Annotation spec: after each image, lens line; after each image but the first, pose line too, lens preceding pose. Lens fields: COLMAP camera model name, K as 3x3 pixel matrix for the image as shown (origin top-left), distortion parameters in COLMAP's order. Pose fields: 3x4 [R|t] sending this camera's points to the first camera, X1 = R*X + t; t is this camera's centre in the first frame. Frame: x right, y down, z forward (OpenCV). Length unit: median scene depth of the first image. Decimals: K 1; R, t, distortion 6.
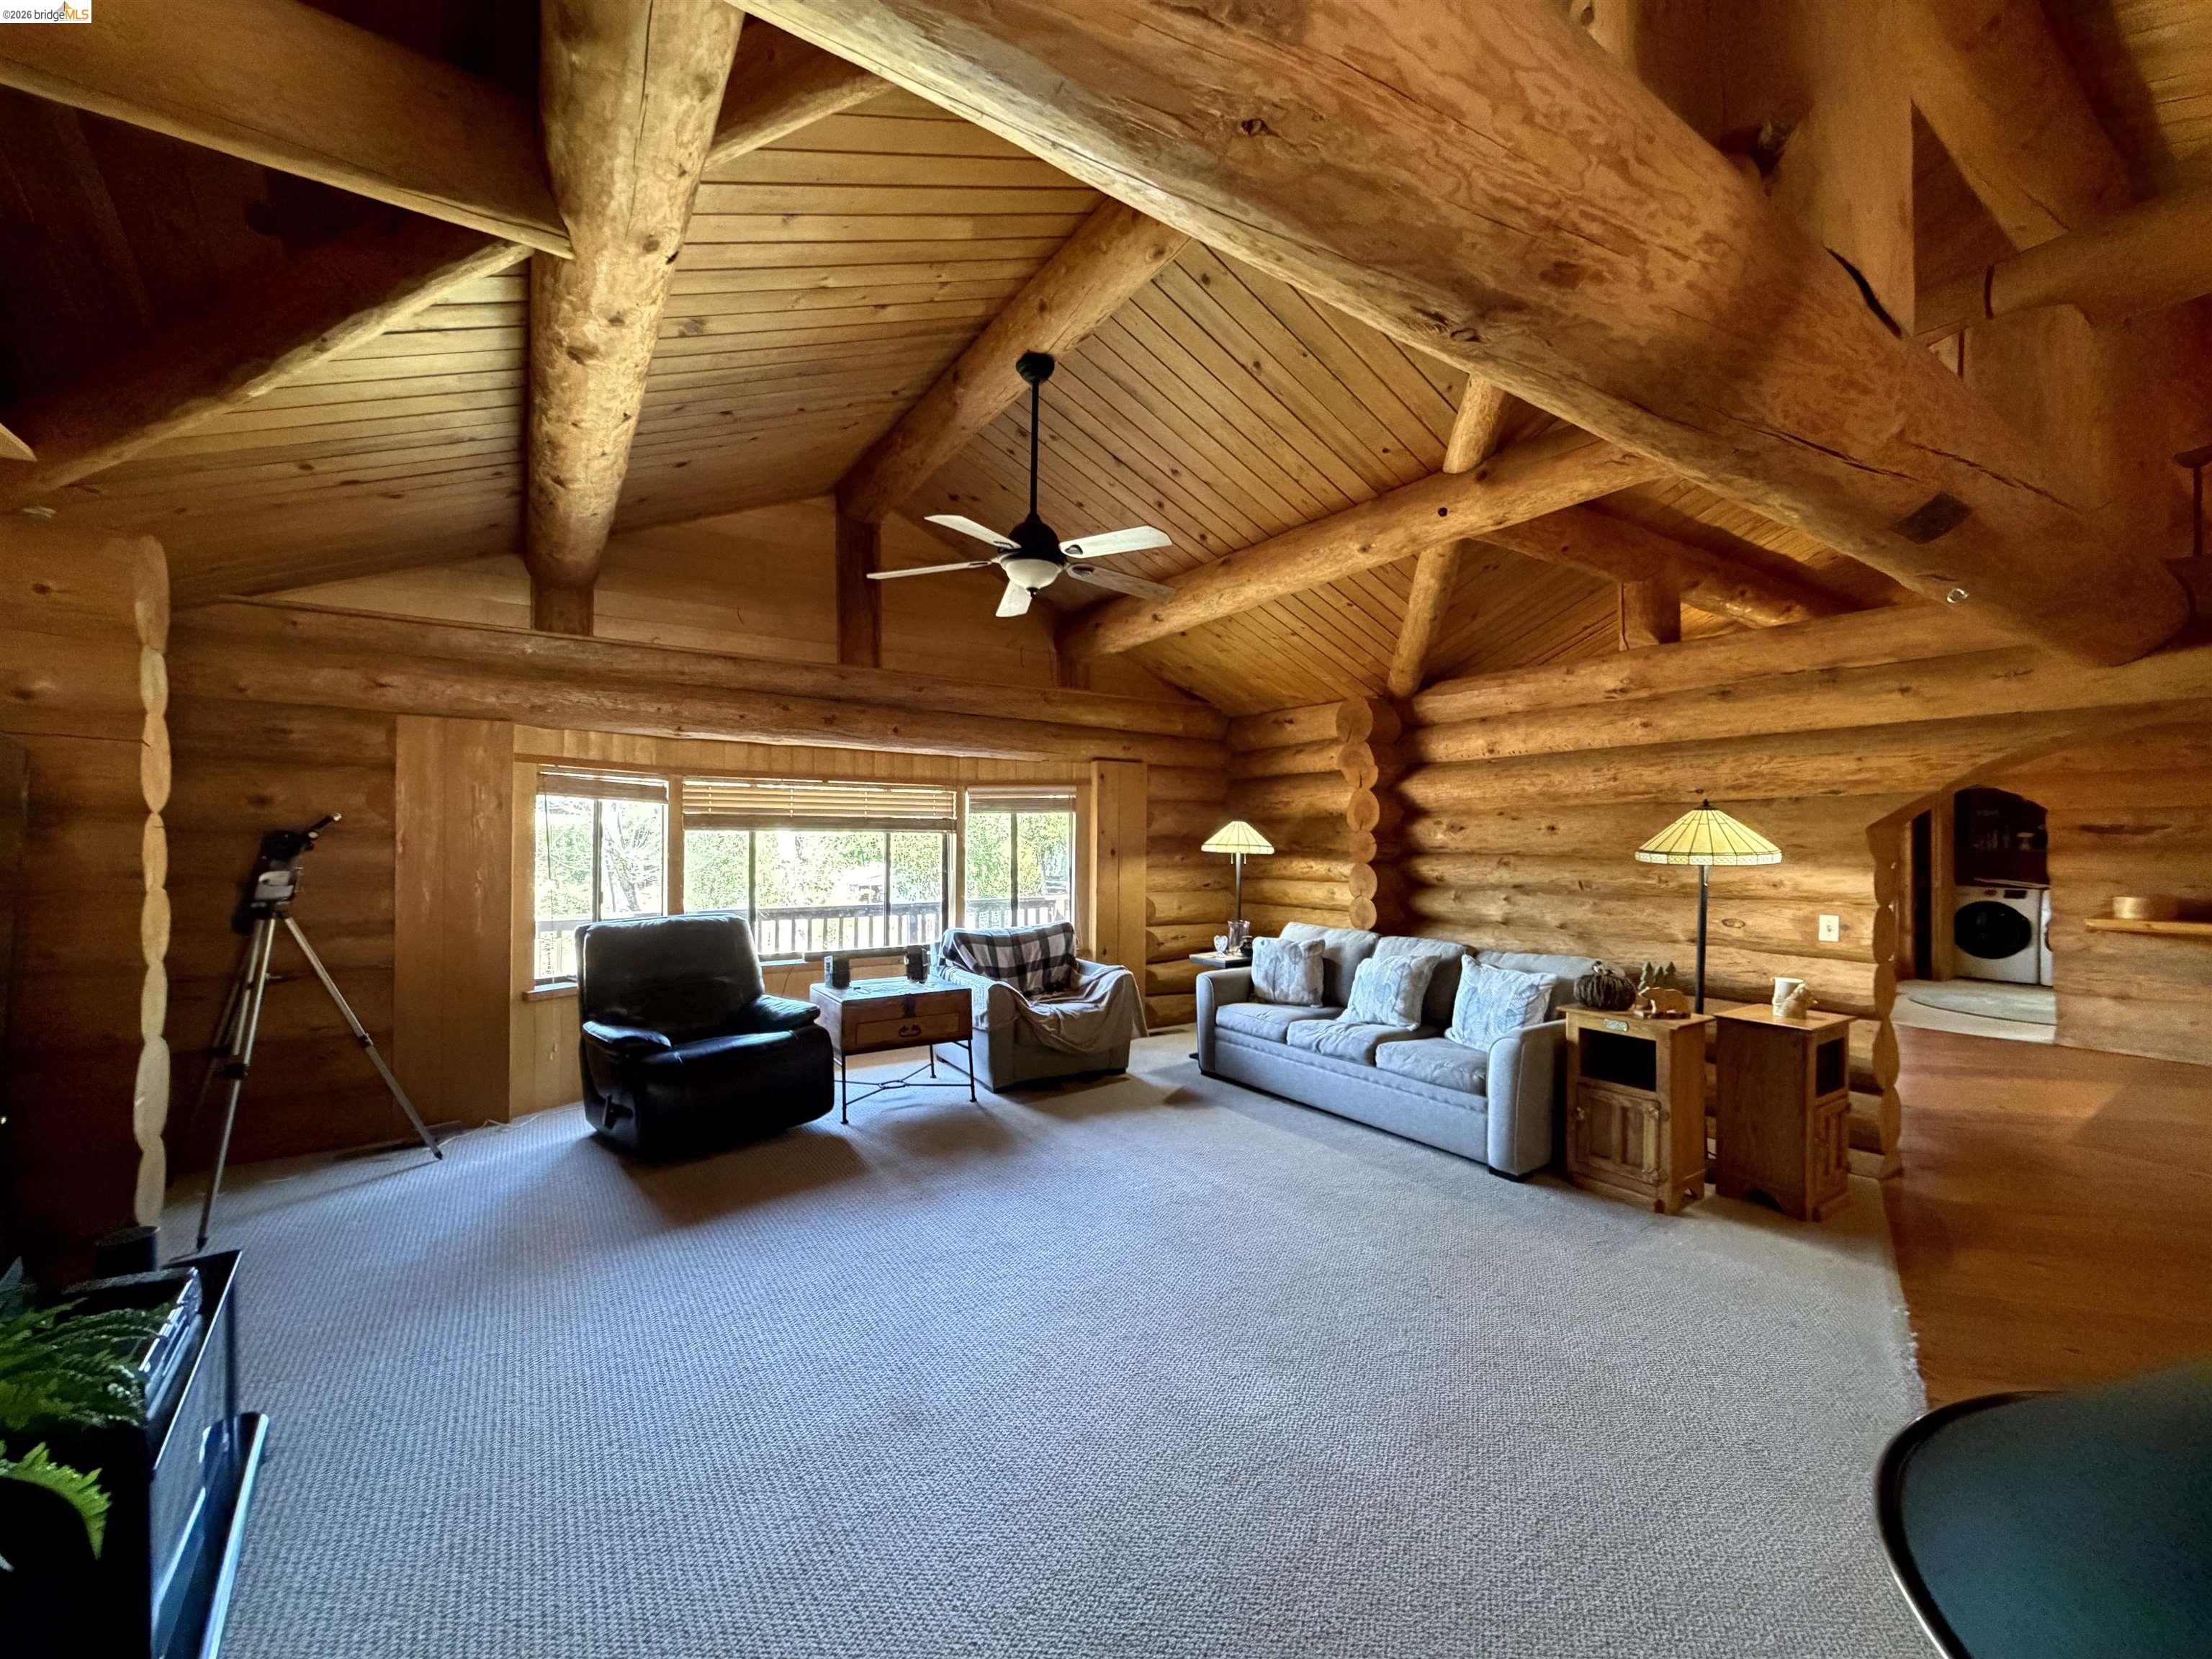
lens RADIAL K [[878.9, 0, 1098.3], [0, 878.9, 835.9], [0, 0, 1]] dist [0.001038, -0.000378]
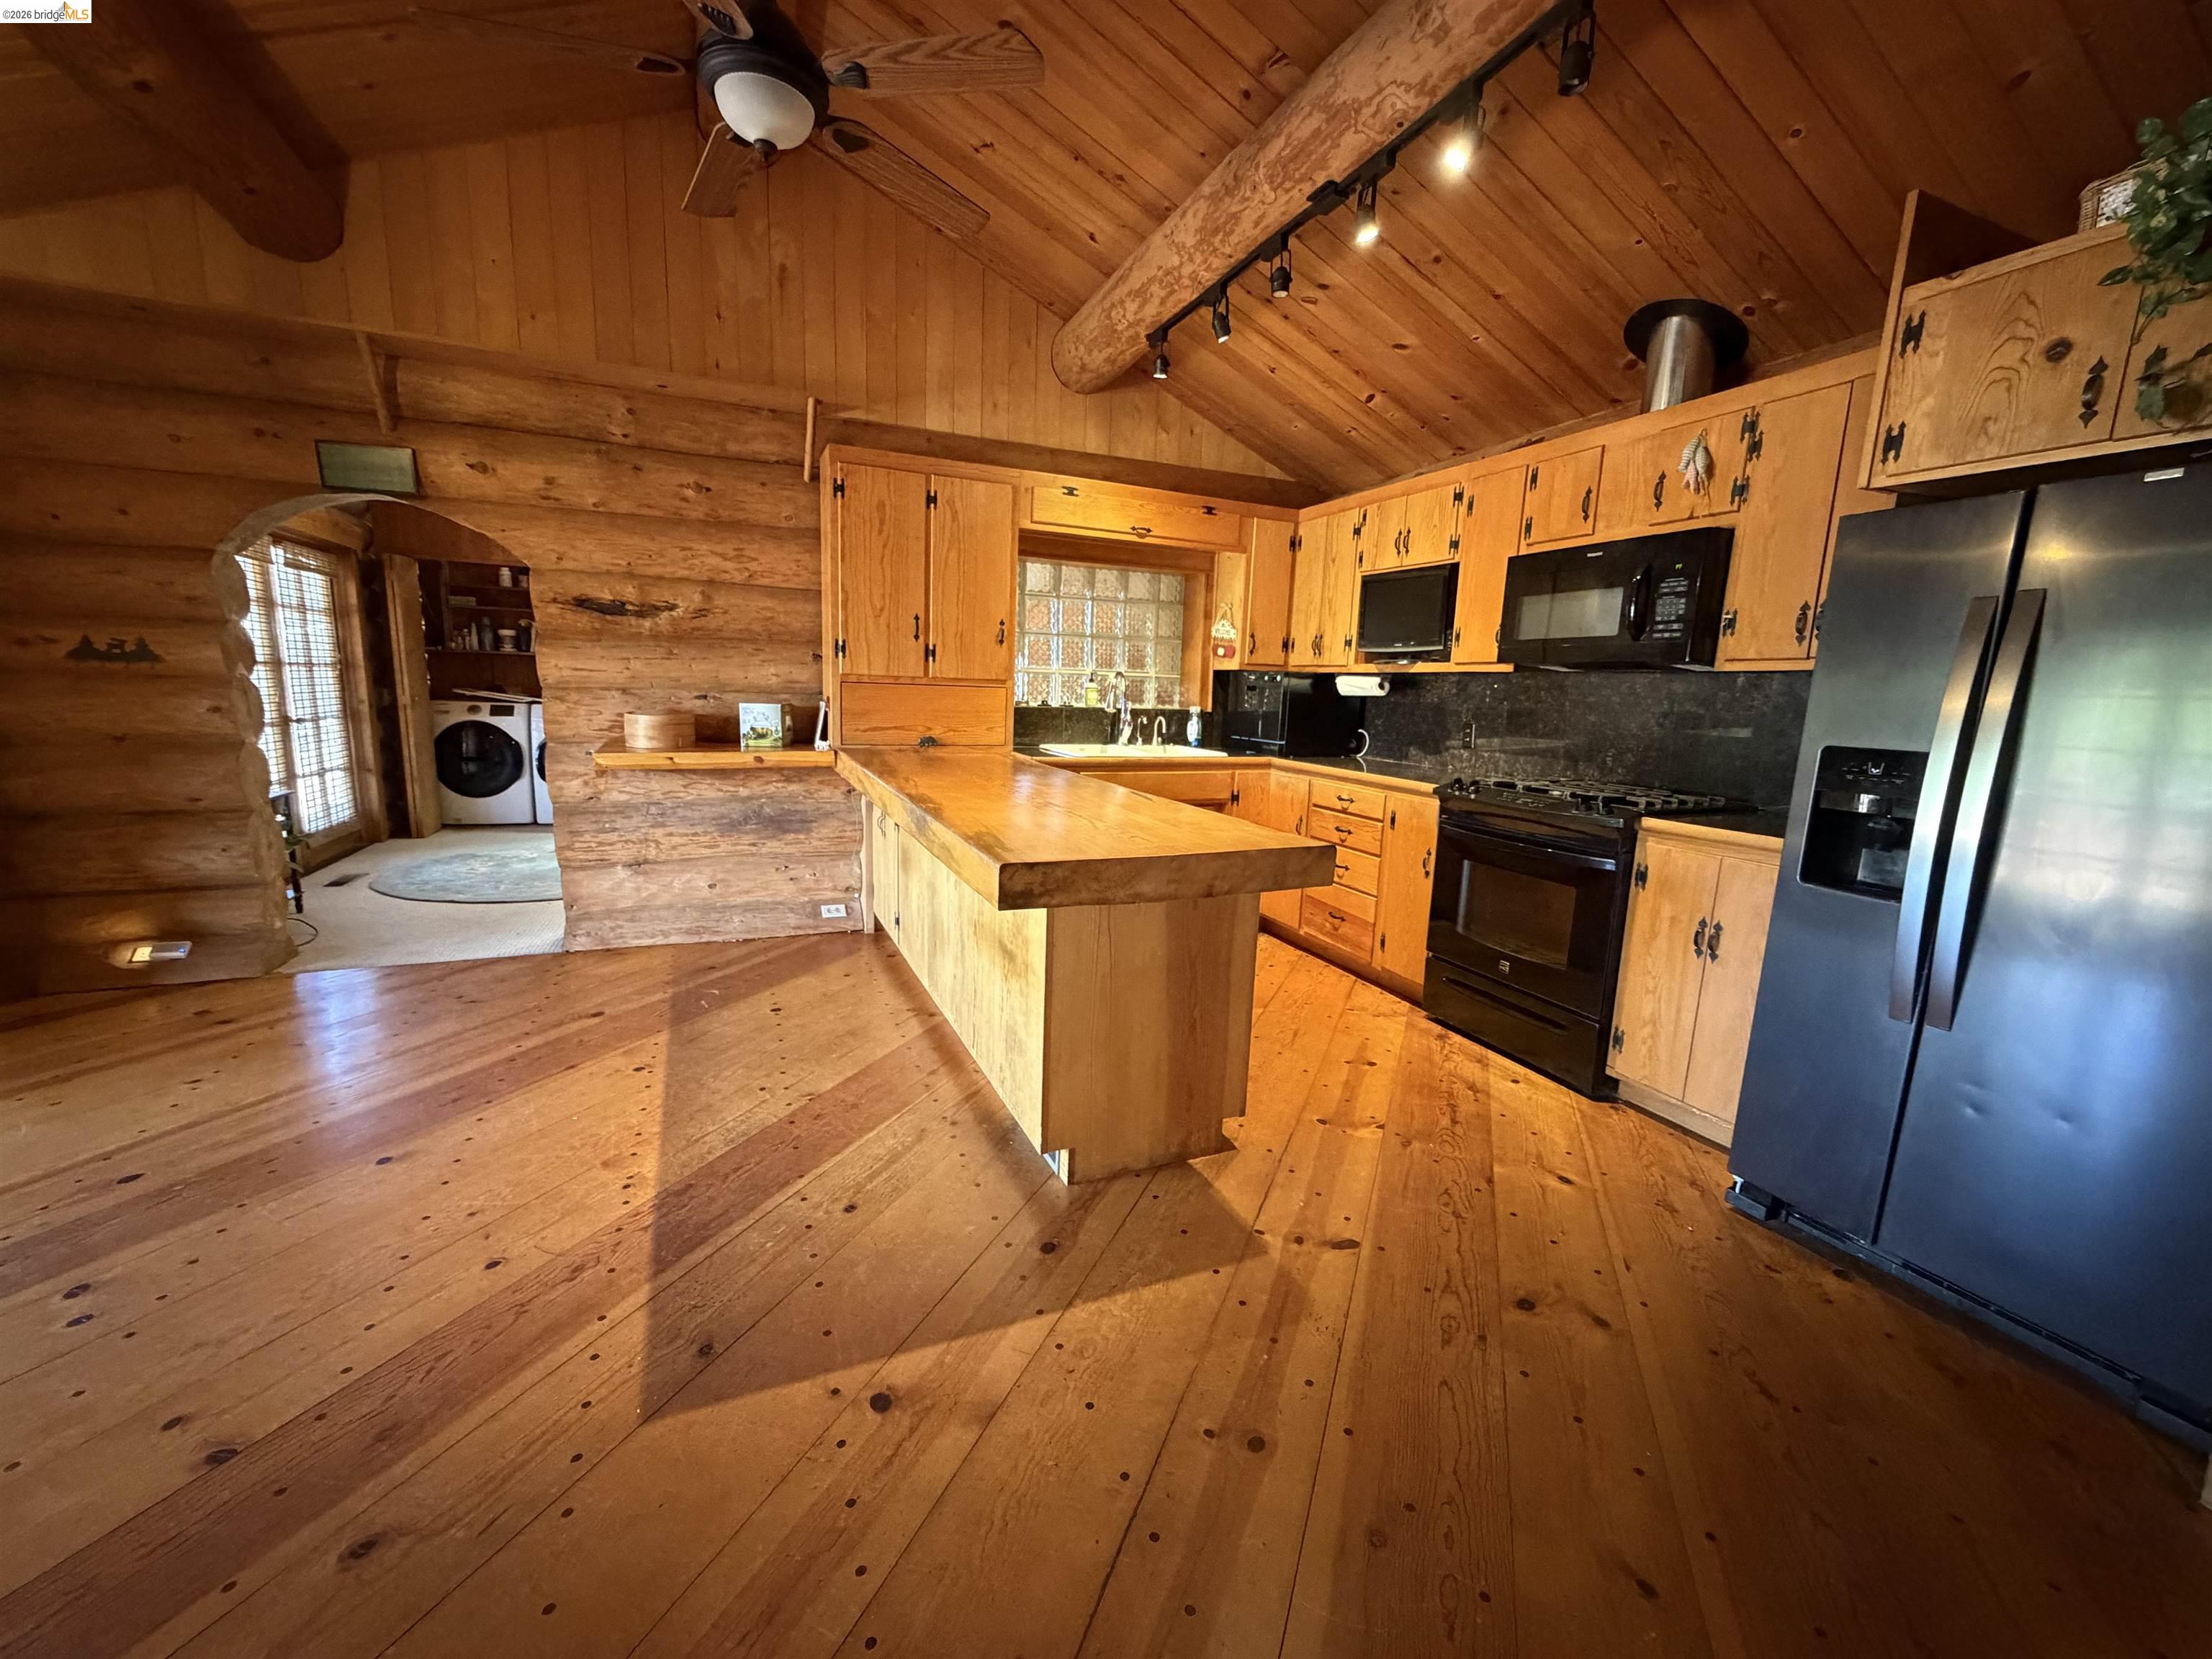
lens RADIAL K [[878.9, 0, 1098.3], [0, 878.9, 835.9], [0, 0, 1]] dist [0.001038, -0.000378]
pose [[0.179533, -0.164331, 0.969929, 0.830078], [-0.039871, 0.983924, 0.174082, 0.044334], [-0.982944, -0.069925, 0.170095, 0.777890]]
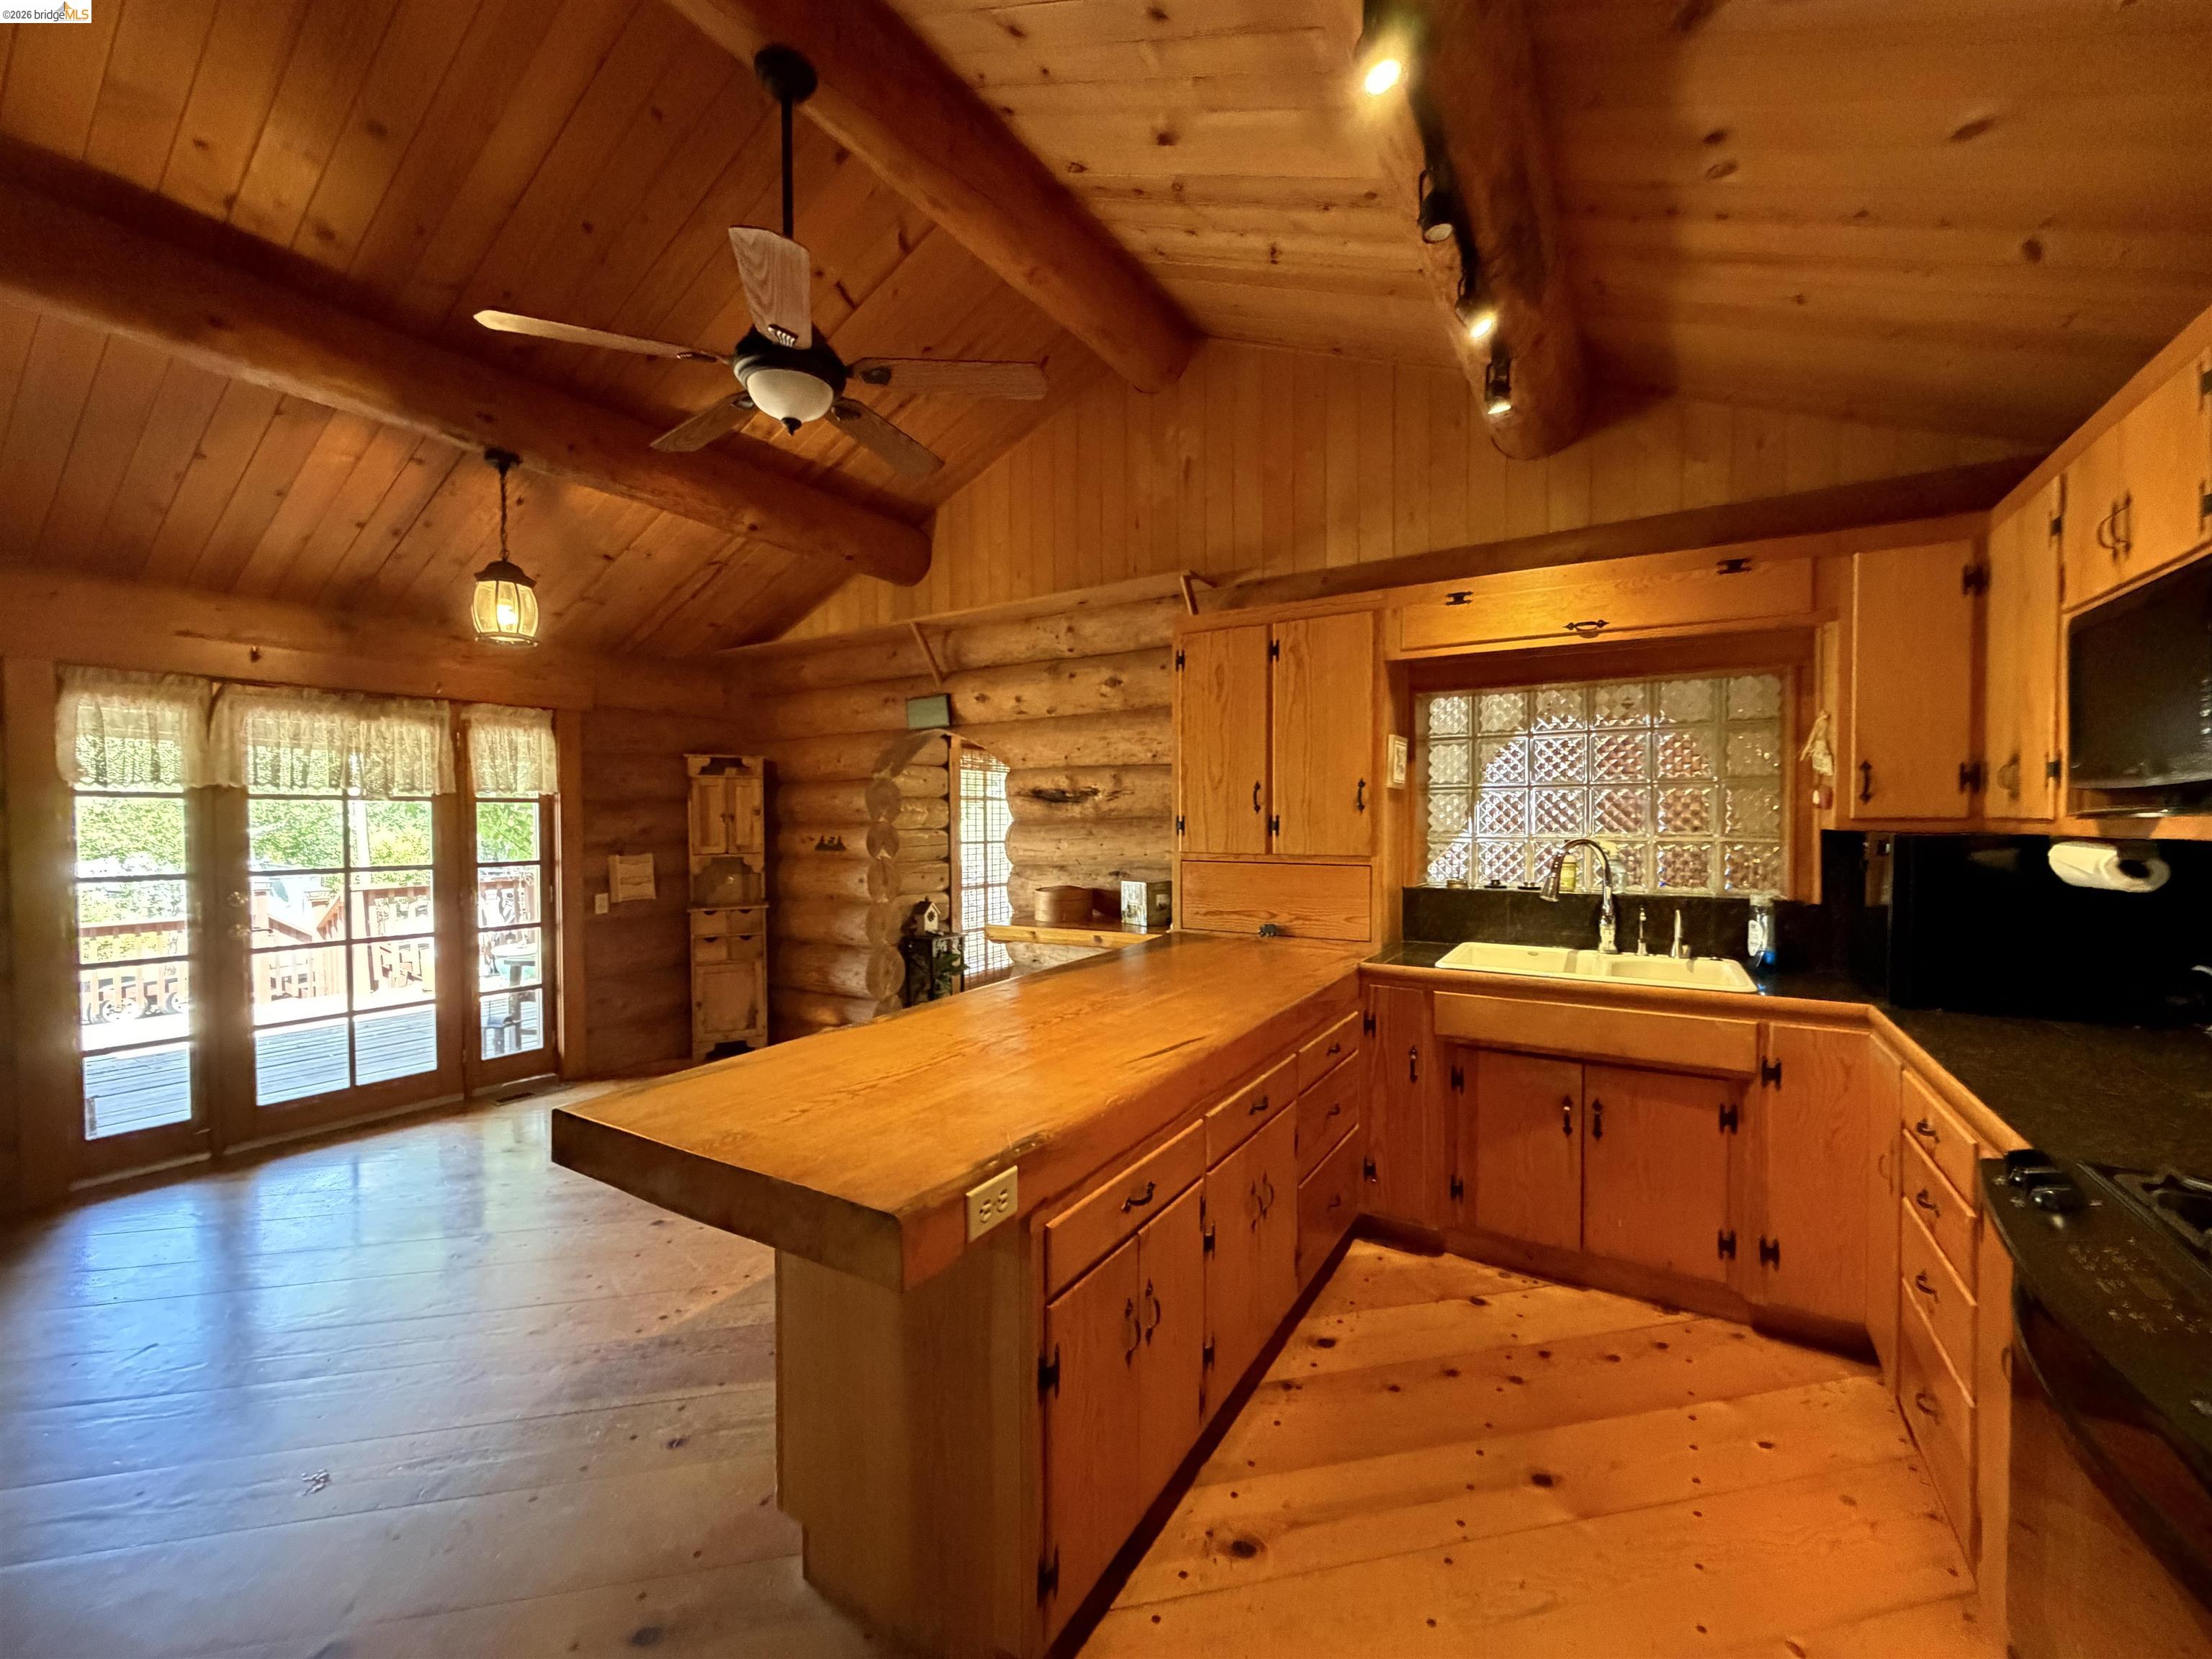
lens RADIAL K [[878.9, 0, 1098.3], [0, 878.9, 835.9], [0, 0, 1]] dist [0.001038, -0.000378]
pose [[0.910187, -0.014447, 0.413946, 1.282047], [0.003923, 0.999647, 0.026262, 0.009645], [-0.414180, -0.022279, 0.909922, 0.467401]]
